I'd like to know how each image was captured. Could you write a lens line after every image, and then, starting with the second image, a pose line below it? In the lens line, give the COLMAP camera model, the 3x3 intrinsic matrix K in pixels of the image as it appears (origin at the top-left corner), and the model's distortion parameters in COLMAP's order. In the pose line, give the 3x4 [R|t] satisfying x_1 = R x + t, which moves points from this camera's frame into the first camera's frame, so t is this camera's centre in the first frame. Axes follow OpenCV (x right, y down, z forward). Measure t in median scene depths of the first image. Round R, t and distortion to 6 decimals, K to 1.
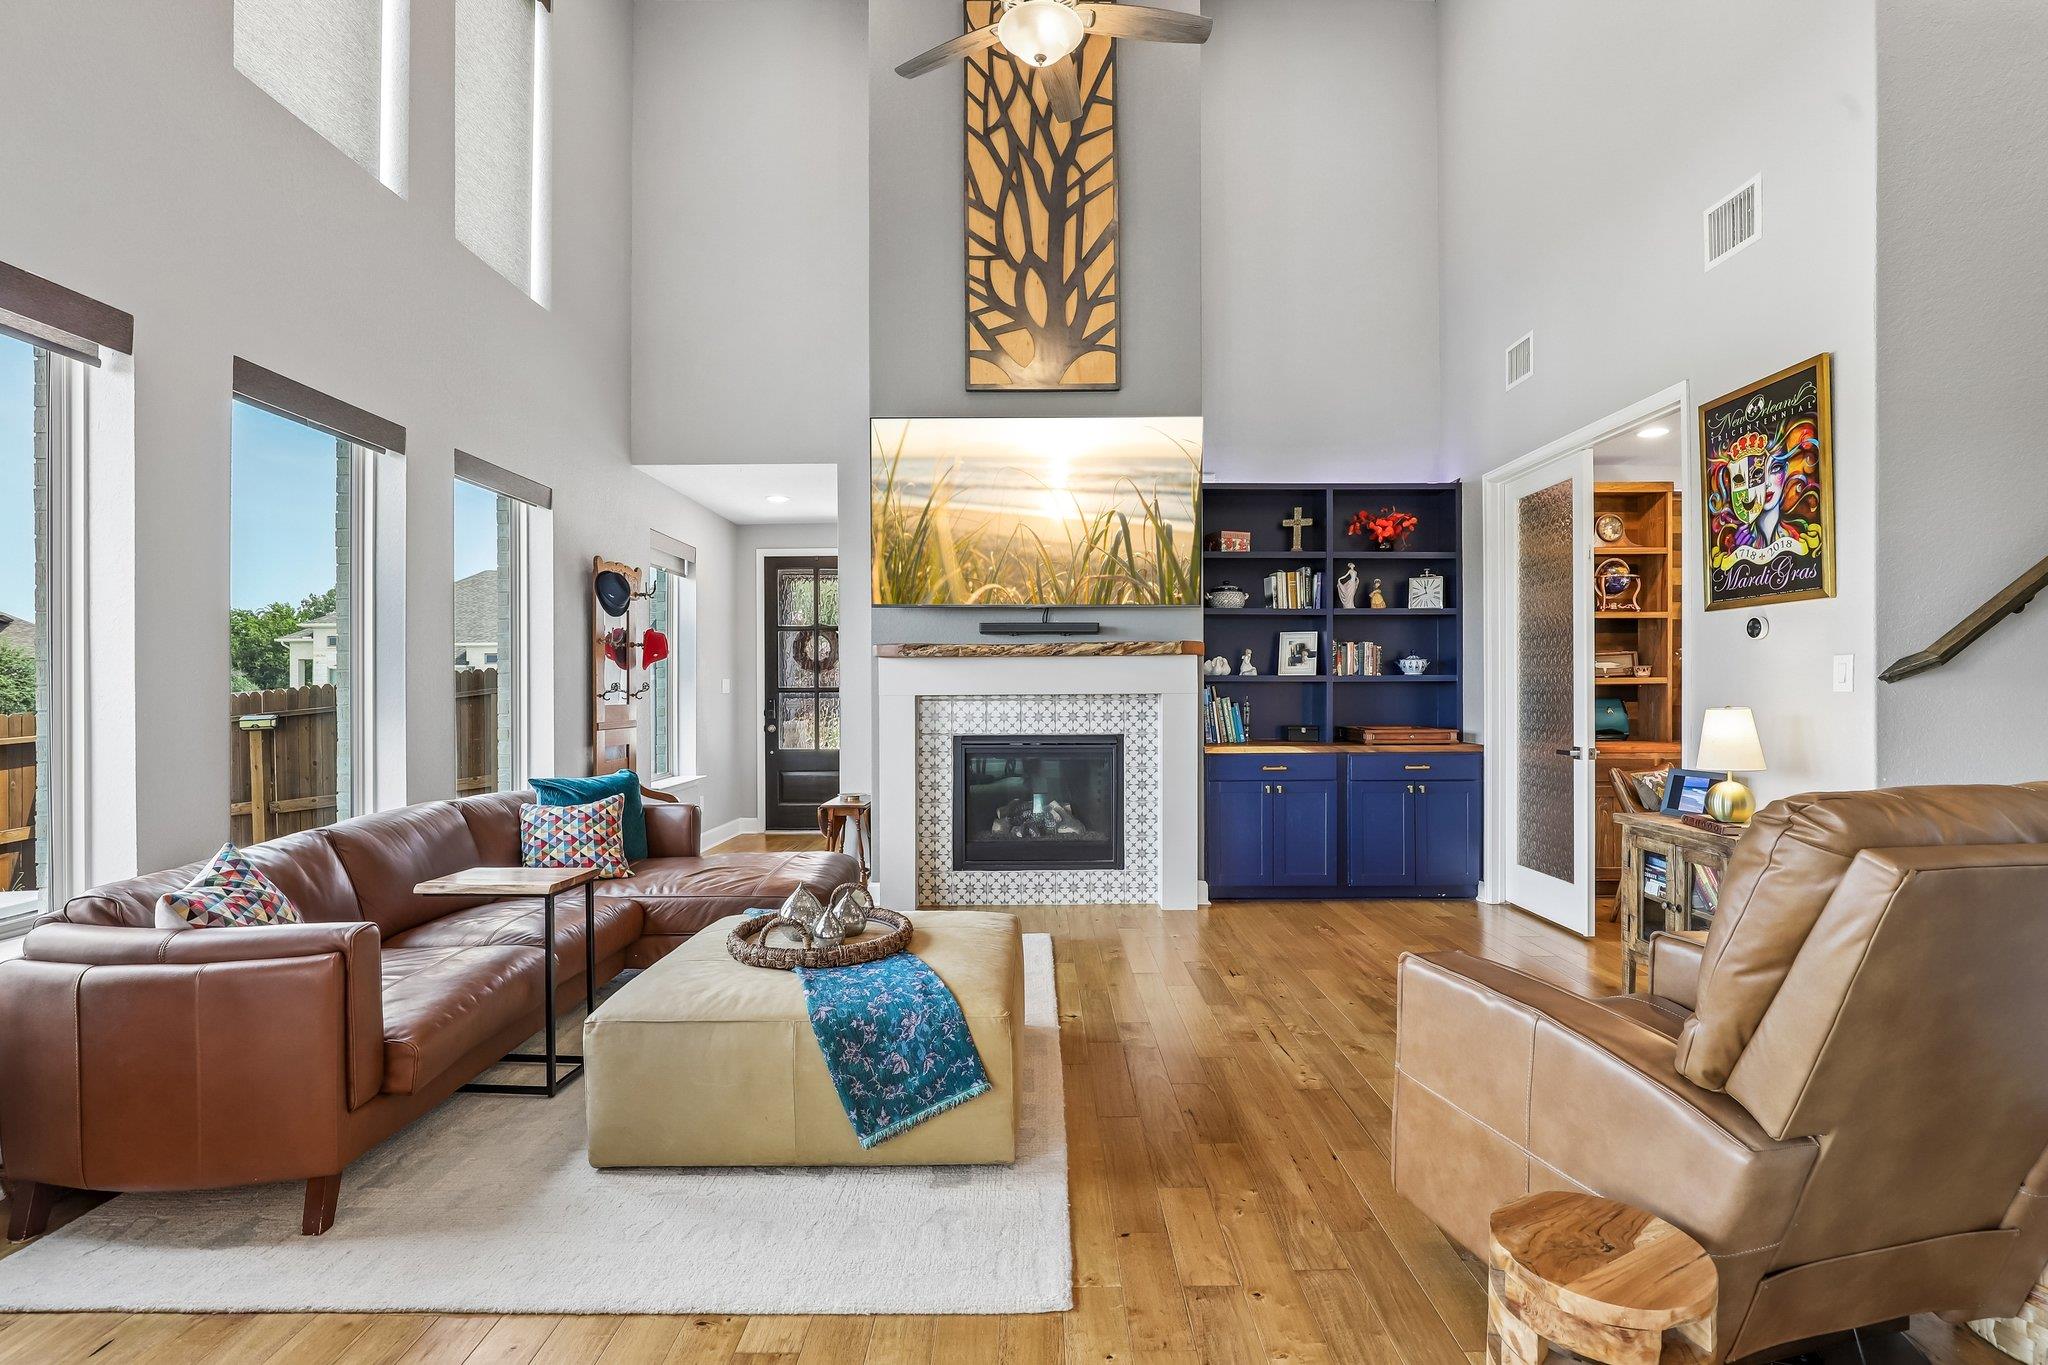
lens RADIAL K [[957.2, 0, 1033.3], [0, 957.2, 681.9], [0, 0, 1]] dist [-0.014561, 0.000268]
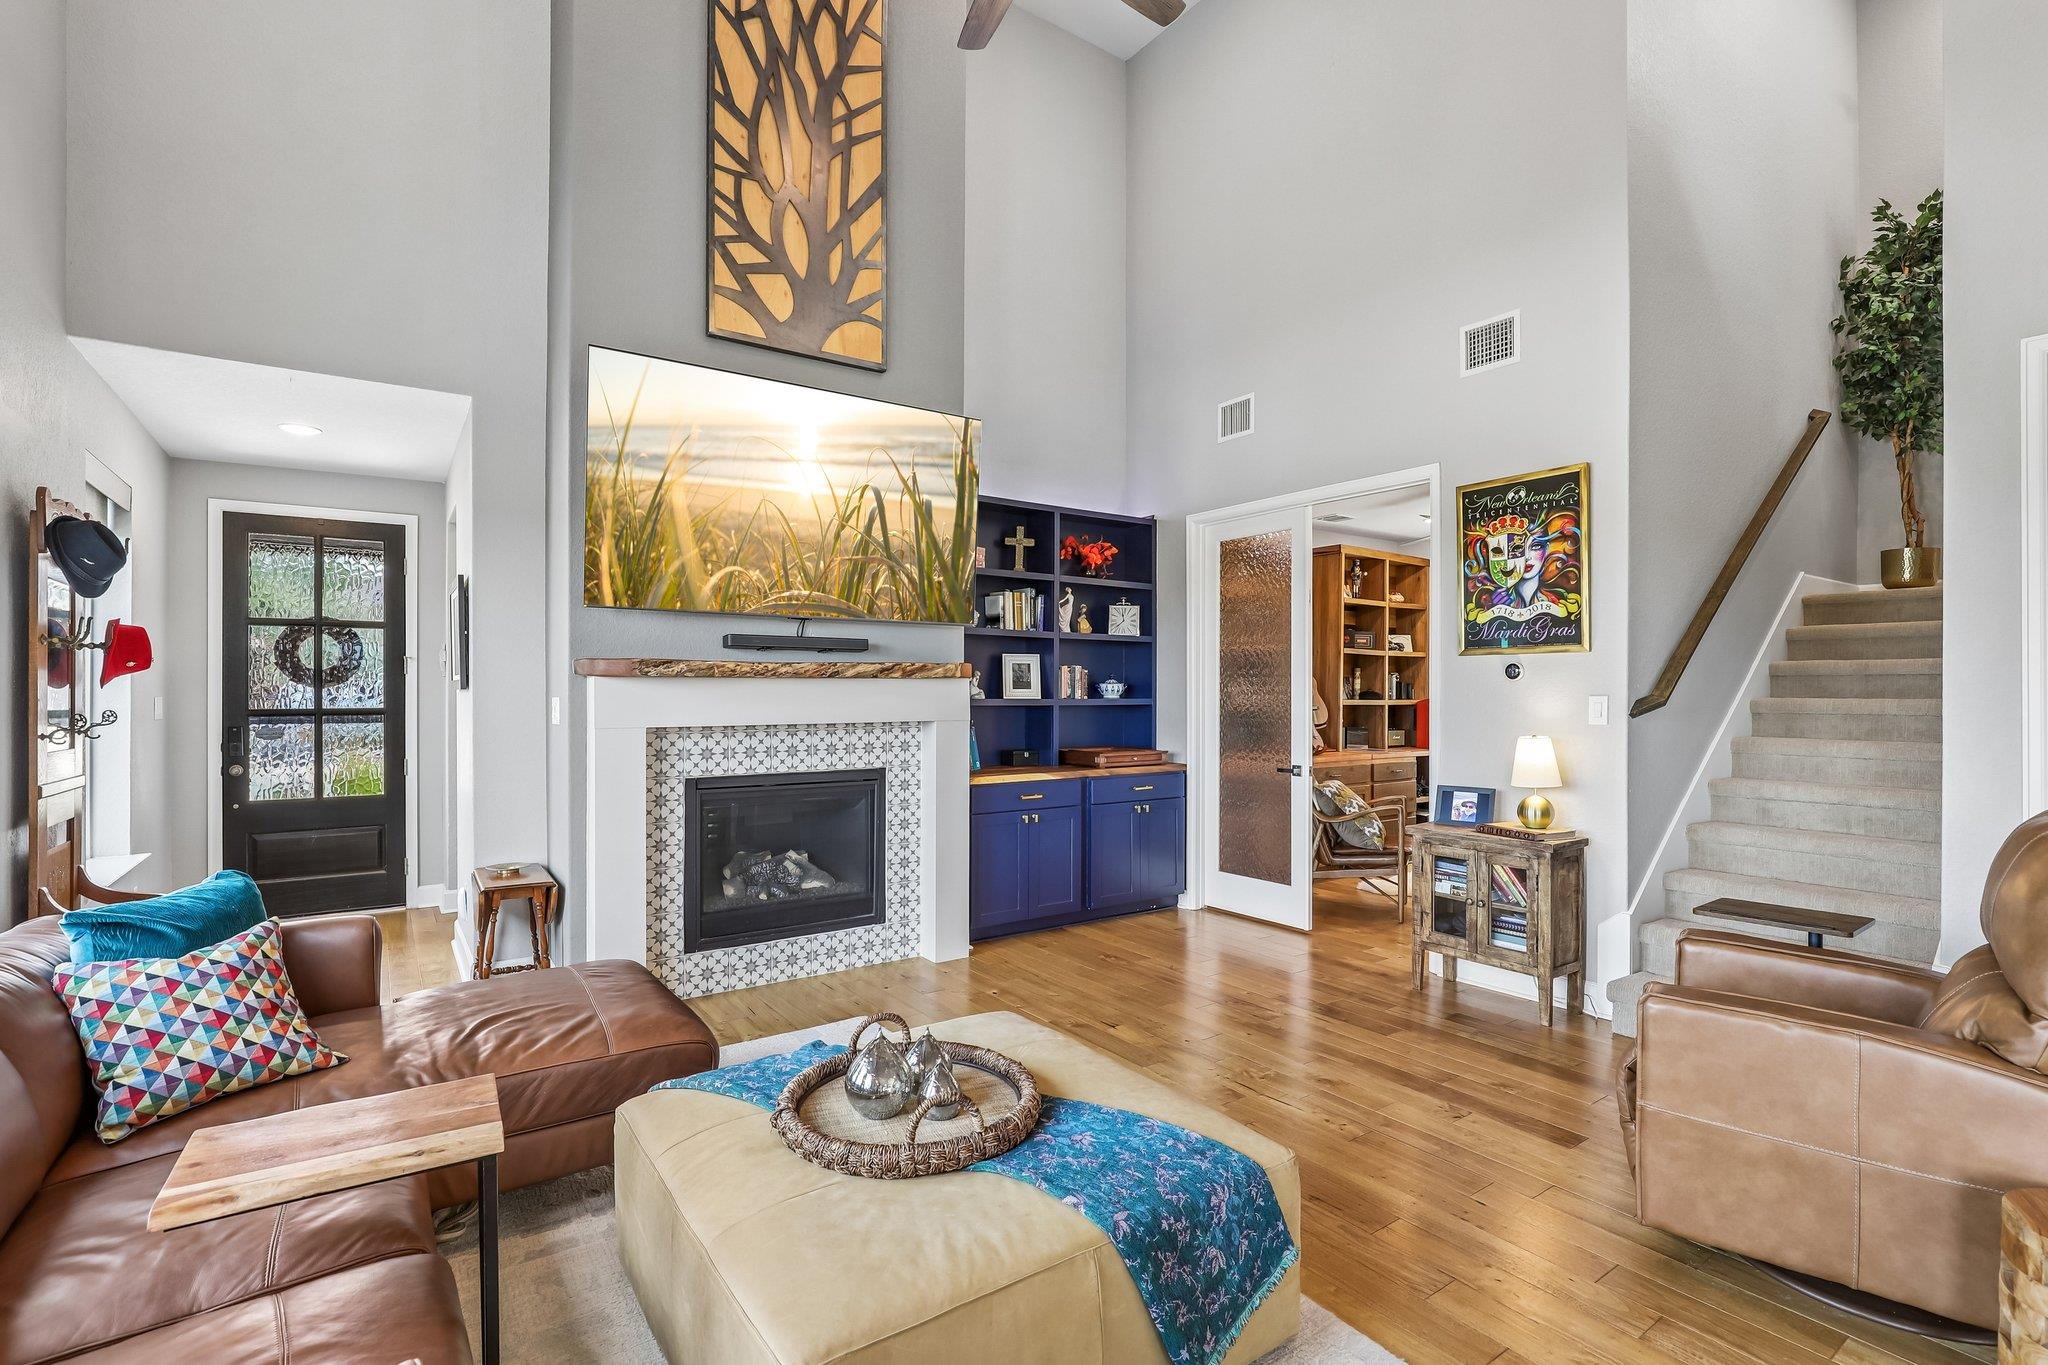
lens RADIAL K [[957.2, 0, 1036.5], [0, 957.2, 685.9], [0, 0, 1]] dist [-0.014561, 0.000268]
pose [[0.815217, 0.008382, 0.579096, -0.299840], [-0.007594, 0.999964, -0.003785, -0.017654], [-0.579106, -0.001312, 0.815251, 0.210919]]
